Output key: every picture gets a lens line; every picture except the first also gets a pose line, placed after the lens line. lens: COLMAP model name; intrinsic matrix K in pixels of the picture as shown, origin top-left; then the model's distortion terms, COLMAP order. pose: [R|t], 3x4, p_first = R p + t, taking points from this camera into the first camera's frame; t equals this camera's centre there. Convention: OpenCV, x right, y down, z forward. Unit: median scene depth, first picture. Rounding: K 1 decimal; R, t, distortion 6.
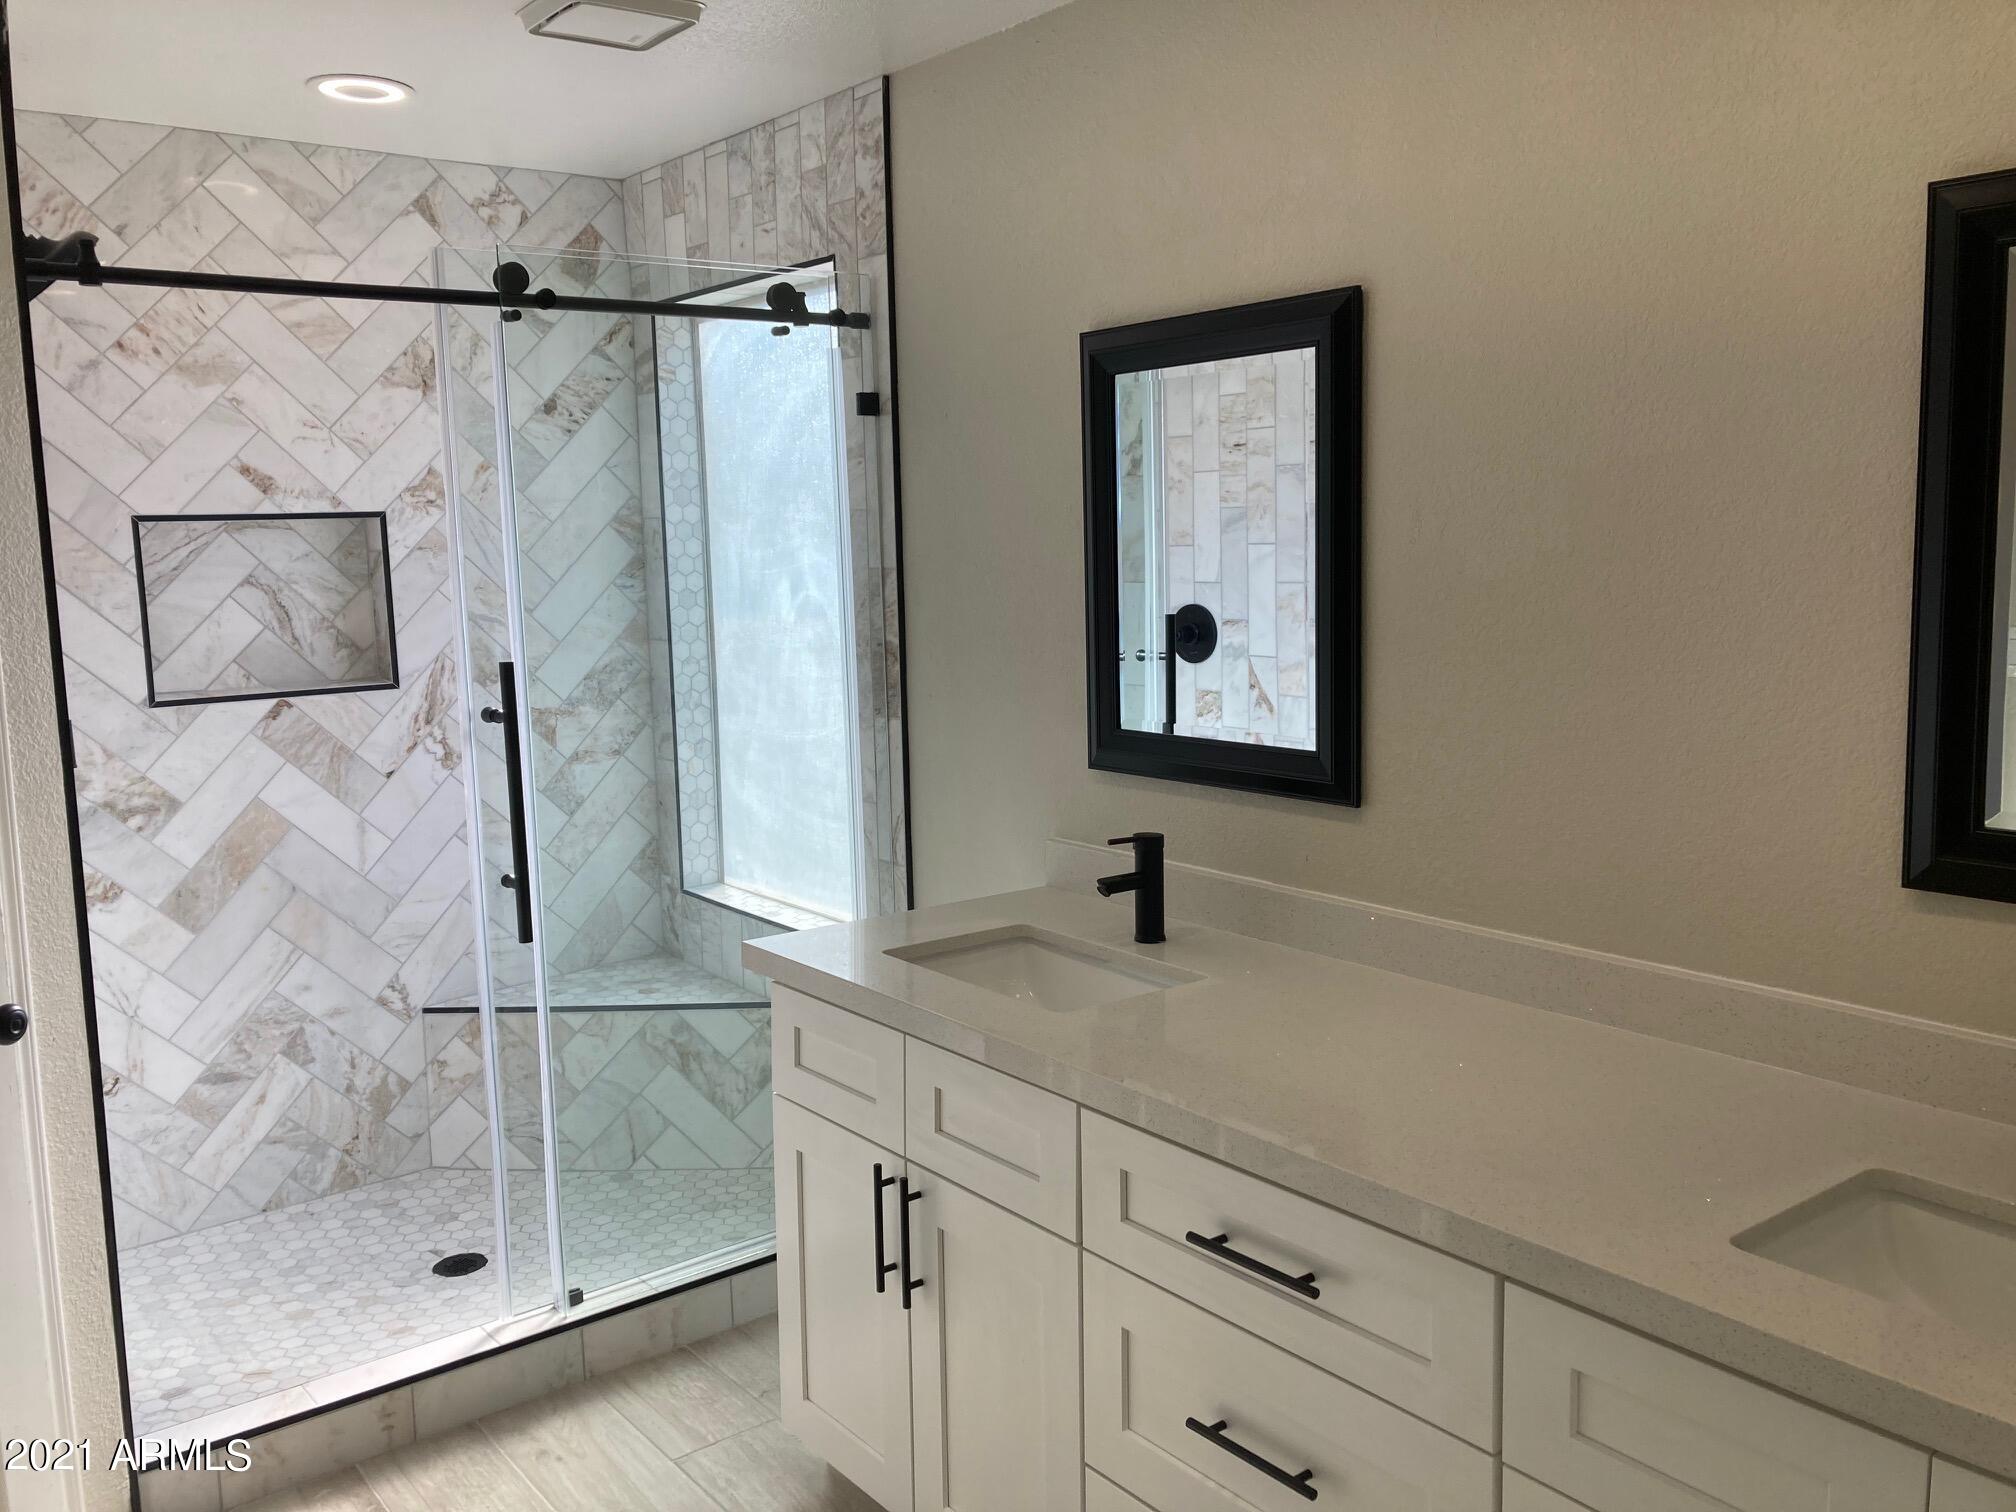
lens RADIAL K [[1714.6, 0, 742.9], [0, 1714.6, 751.8], [0, 0, 1]] dist [-0.062829, 0.330508]
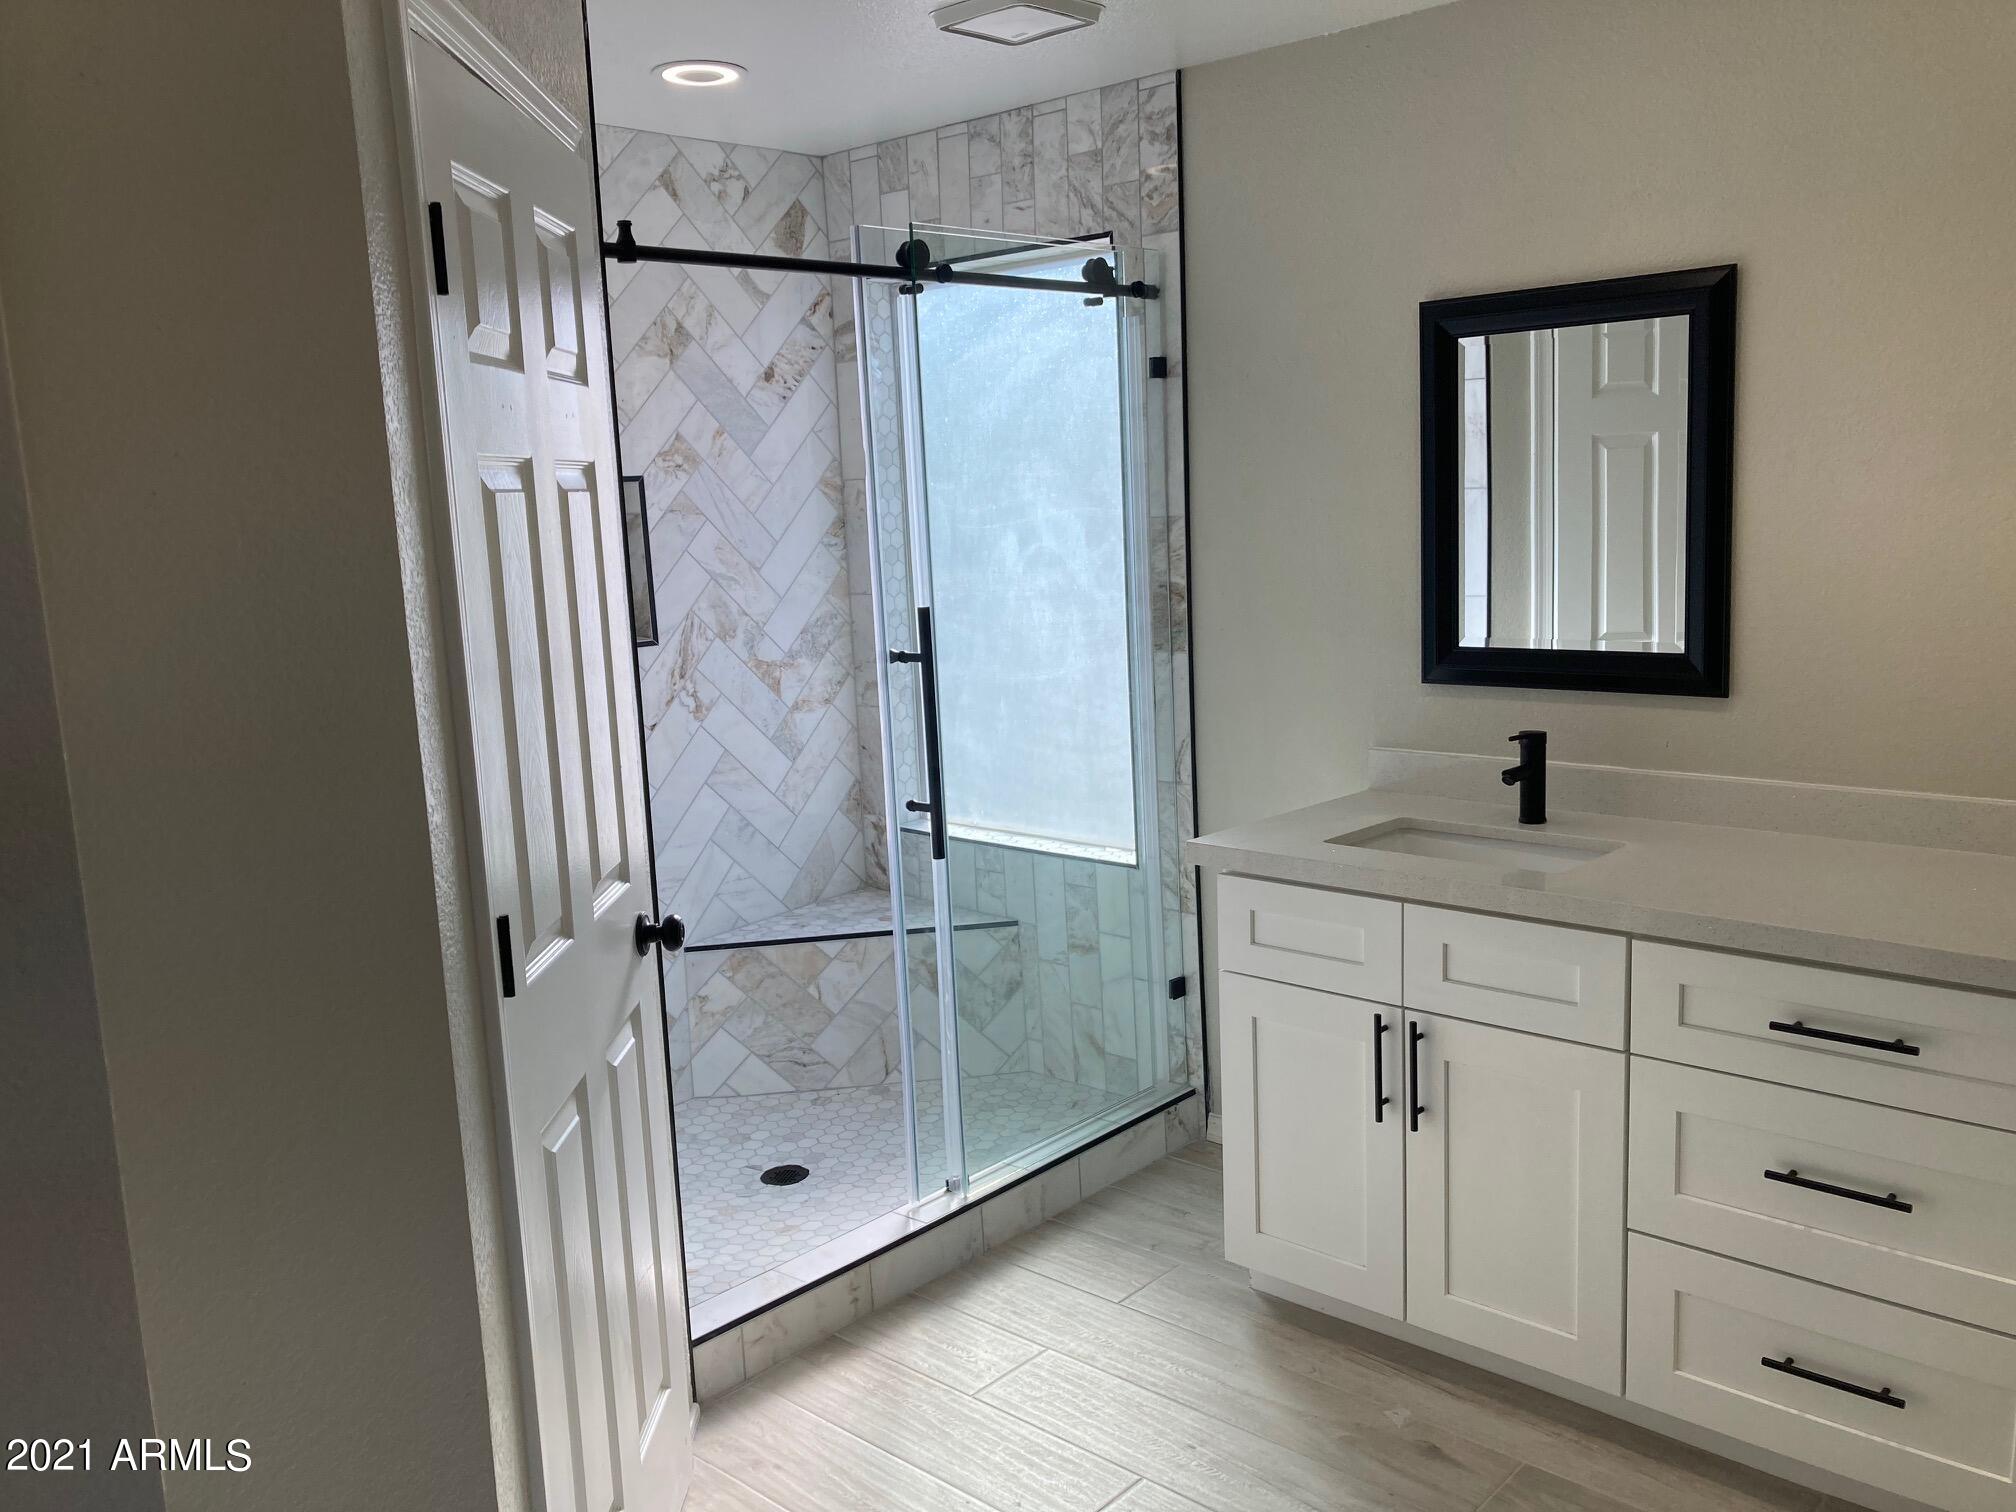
lens RADIAL K [[1650.8, 0, 984.5], [0, 1650.8, 752.5], [0, 0, 1]] dist [0.029056, -0.013134]
pose [[0.986439, -0.044129, 0.158086, -0.171589], [0.040135, 0.998791, 0.028369, 0.008554], [-0.159147, -0.021639, 0.987018, -0.037590]]
